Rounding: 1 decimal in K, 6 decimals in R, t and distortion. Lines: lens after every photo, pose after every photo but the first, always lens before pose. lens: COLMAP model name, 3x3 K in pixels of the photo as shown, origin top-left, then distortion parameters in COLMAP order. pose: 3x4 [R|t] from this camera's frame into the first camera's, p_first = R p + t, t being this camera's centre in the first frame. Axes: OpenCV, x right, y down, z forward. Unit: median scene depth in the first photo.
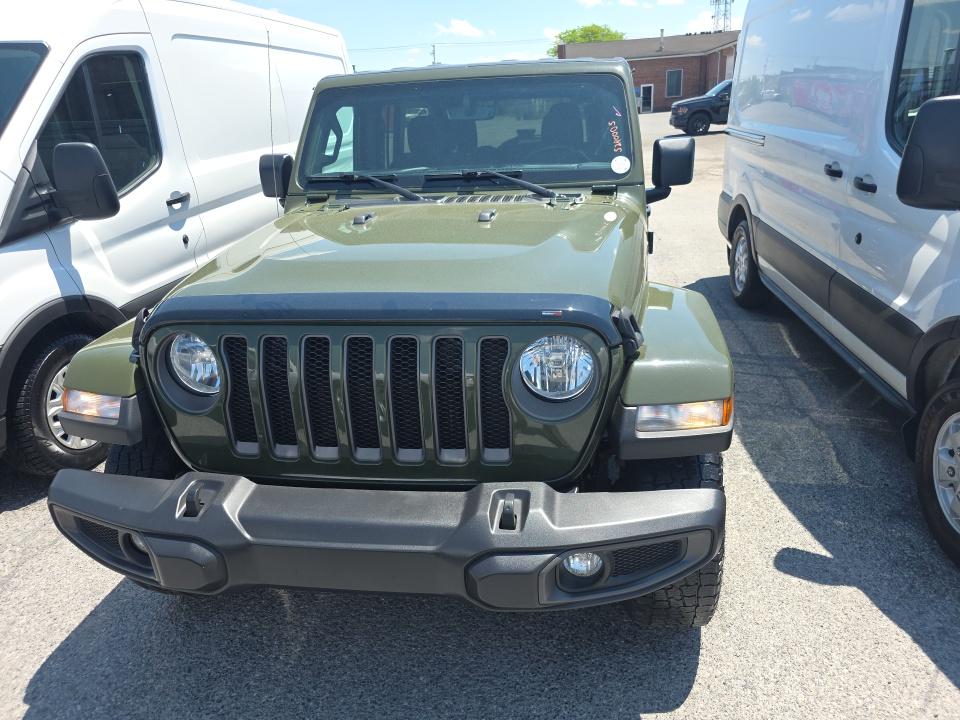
lens RADIAL K [[661.6, 0, 473.7], [0, 661.6, 364.8], [0, 0, 1]] dist [0.039911, -0.034488]
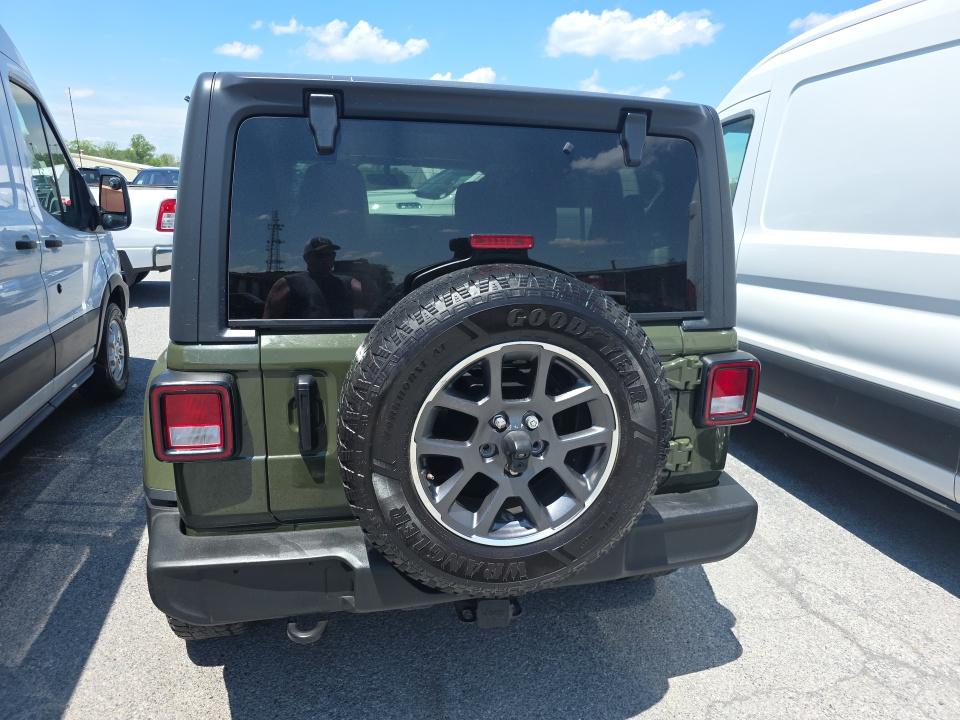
lens RADIAL K [[659.8, 0, 455.8], [0, 659.8, 354.8], [0, 0, 1]] dist [0.002880, -0.000837]
pose [[-0.927025, 0.101821, -0.360912, 0.448340], [-0.125453, 0.822771, 0.554355, -0.936760], [0.353392, 0.559178, -0.749956, 2.536121]]
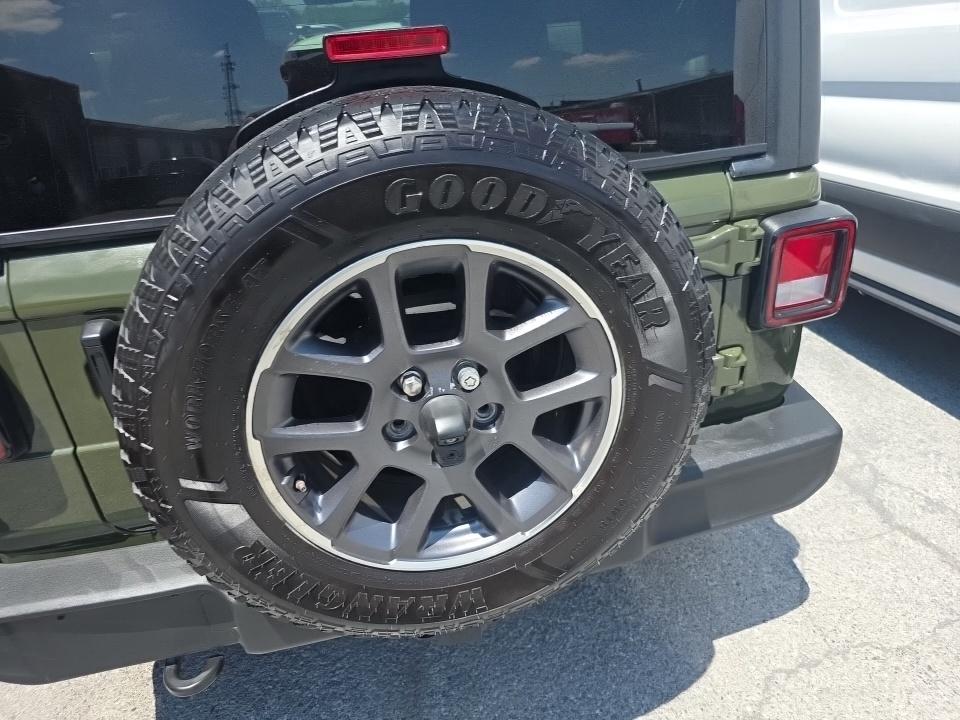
lens RADIAL K [[661.6, 0, 473.7], [0, 661.6, 364.8], [0, 0, 1]] dist [0.039911, -0.034488]
pose [[-0.920677, 0.258620, -0.292353, 0.290861], [-0.040021, 0.682503, 0.729786, -0.833083], [0.388269, 0.683597, -0.618015, 2.375913]]
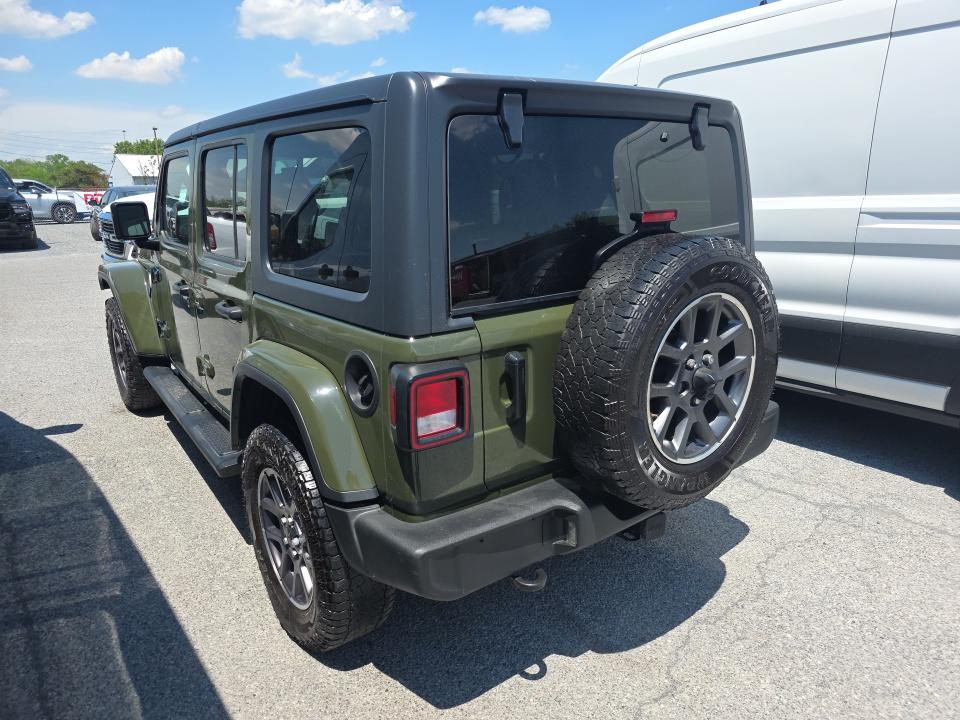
lens RADIAL K [[661.6, 0, 473.7], [0, 661.6, 364.8], [0, 0, 1]] dist [0.039911, -0.034488]
pose [[-0.694504, 0.242464, -0.677404, 0.826412], [-0.210241, 0.832025, 0.513356, -0.895026], [0.688087, 0.498945, -0.526868, 2.383595]]
